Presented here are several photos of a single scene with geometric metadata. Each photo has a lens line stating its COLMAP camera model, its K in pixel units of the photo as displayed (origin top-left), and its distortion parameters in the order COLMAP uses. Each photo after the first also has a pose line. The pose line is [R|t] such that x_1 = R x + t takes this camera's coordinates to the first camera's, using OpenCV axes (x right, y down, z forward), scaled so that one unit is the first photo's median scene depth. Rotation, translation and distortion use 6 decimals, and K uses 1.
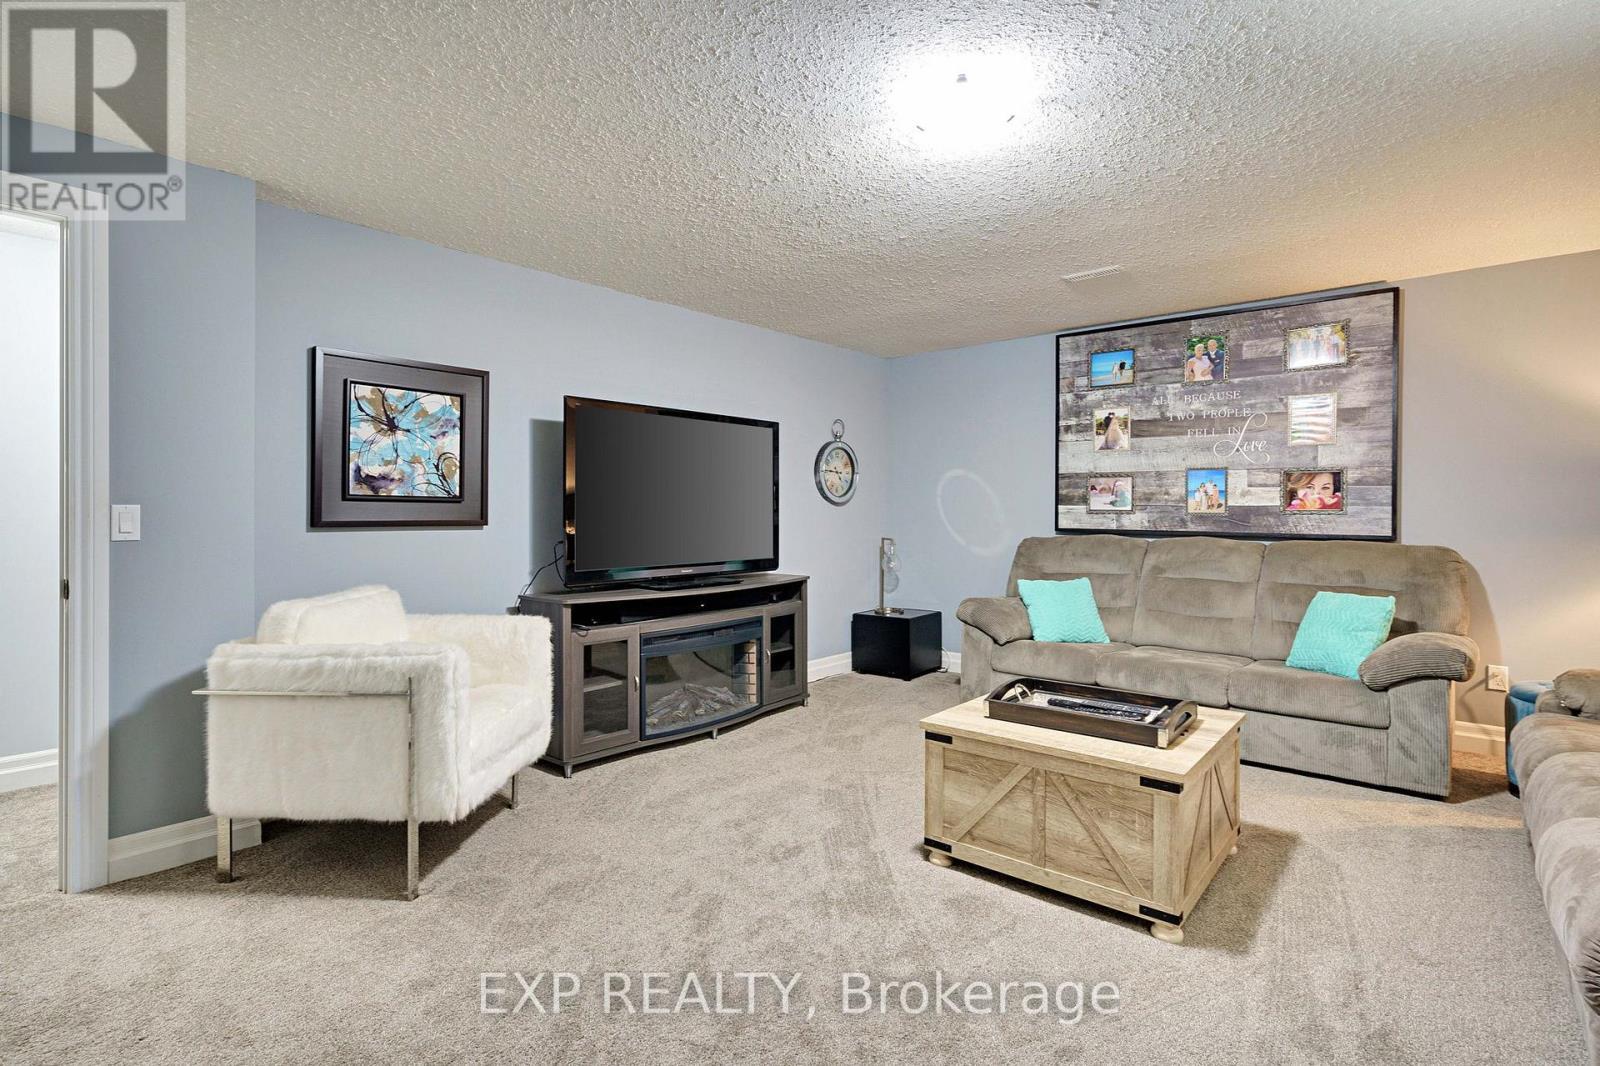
lens RADIAL K [[767.5, 0, 816.3], [0, 767.5, 509.4], [0, 0, 1]] dist [-0.001844, 0.000330]
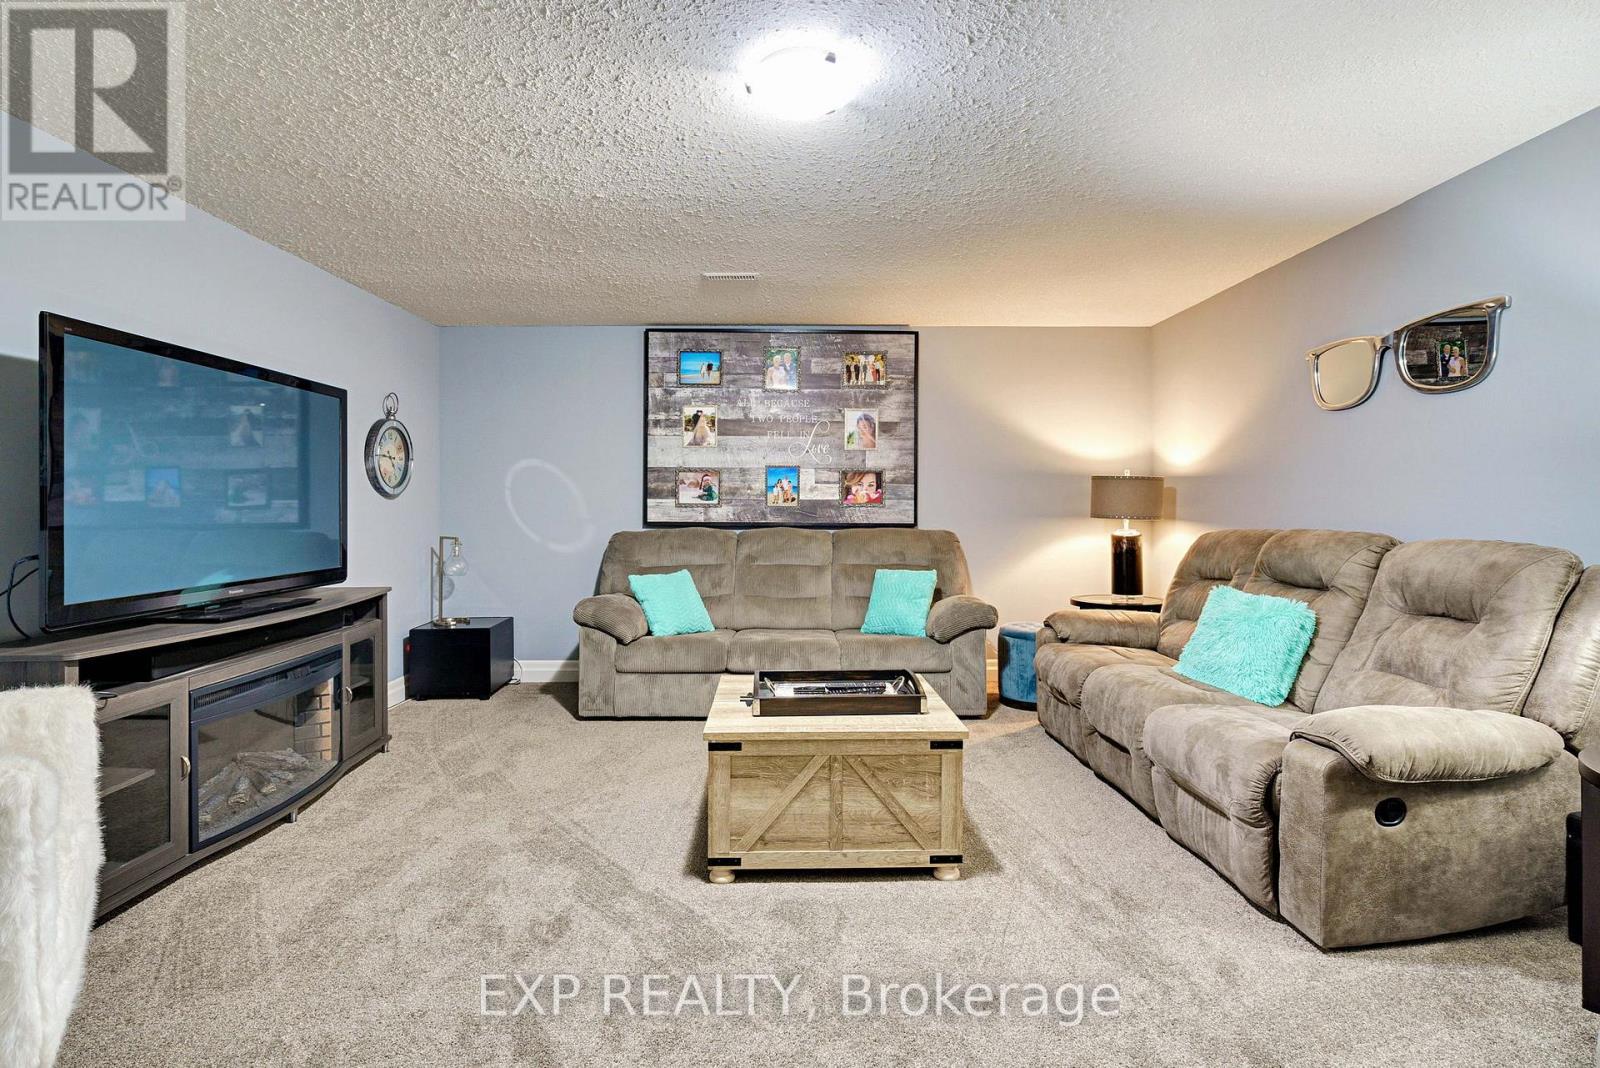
lens RADIAL K [[765.4, 0, 797.3], [0, 765.4, 506.2], [0, 0, 1]] dist [-0.002741, 0.001292]
pose [[0.760744, -0.003103, 0.649044, -0.216990], [0.000968, 0.999993, 0.003646, 0.000800], [-0.649051, -0.002146, 0.760742, 0.135420]]
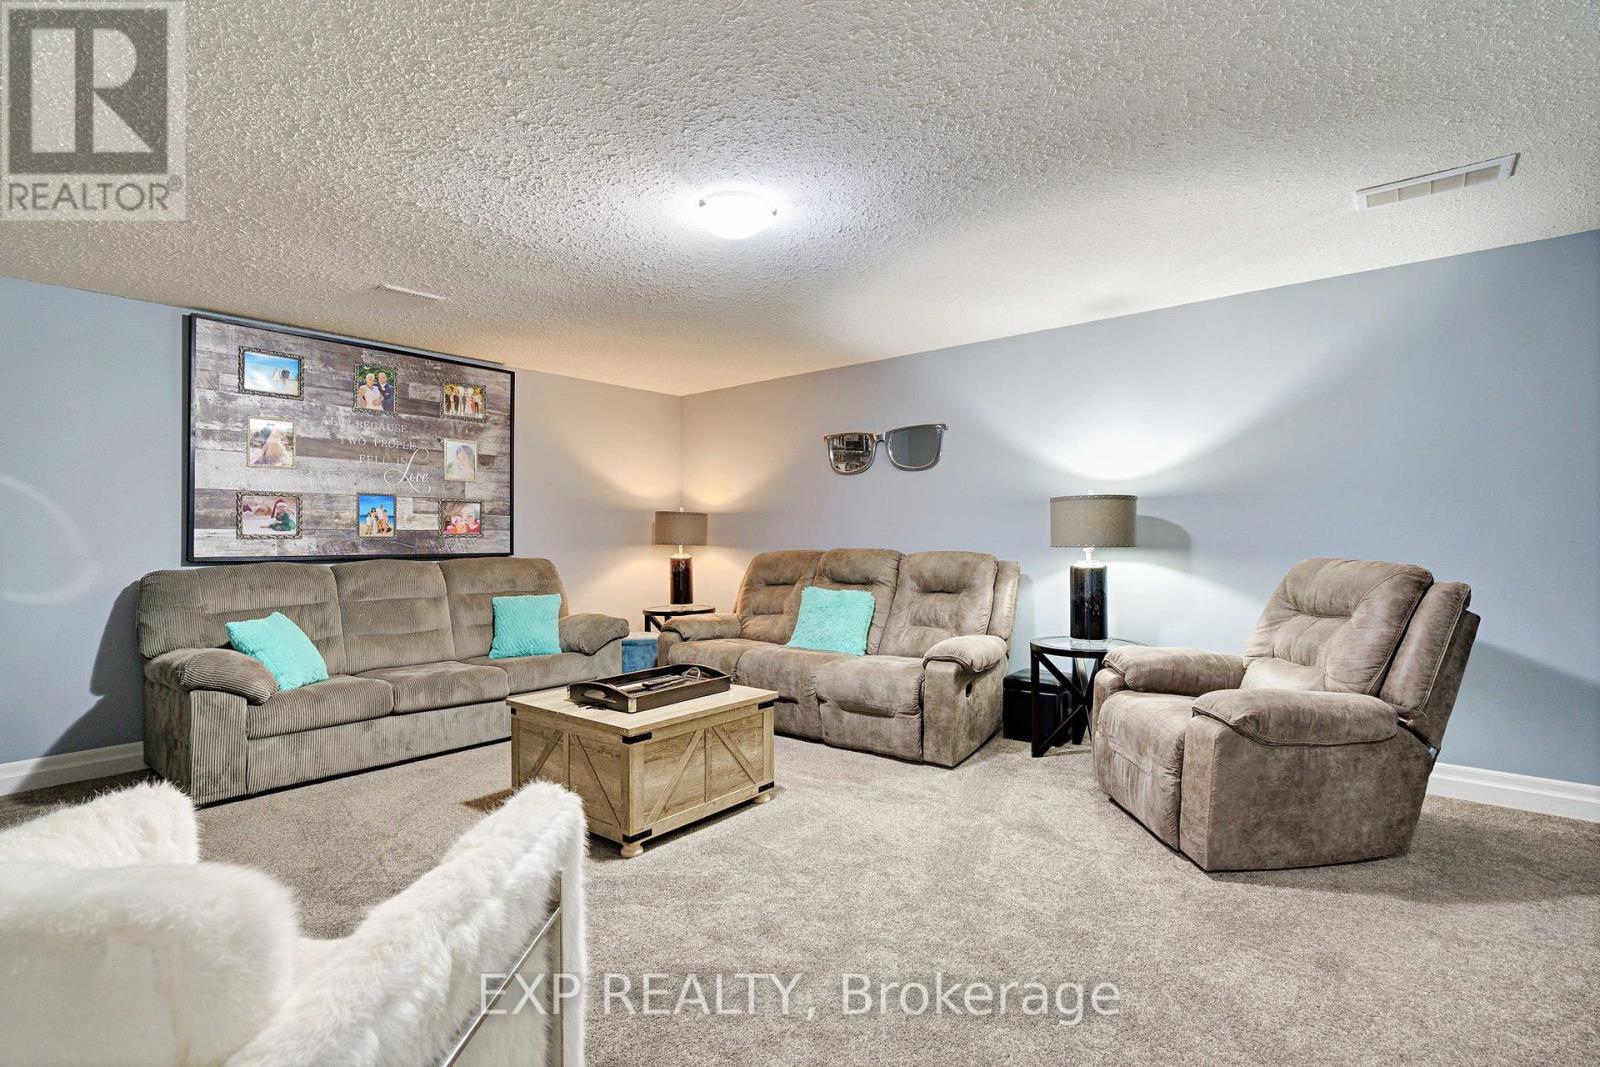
lens RADIAL K [[742.0, 0, 789.4], [0, 742.0, 536.6], [0, 0, 1]] dist [-0.002184, 0.000710]
pose [[0.018989, -0.003780, 0.999813, -0.516966], [0.004019, 0.999985, 0.003704, 0.003030], [-0.999812, 0.003948, 0.019004, 0.440283]]
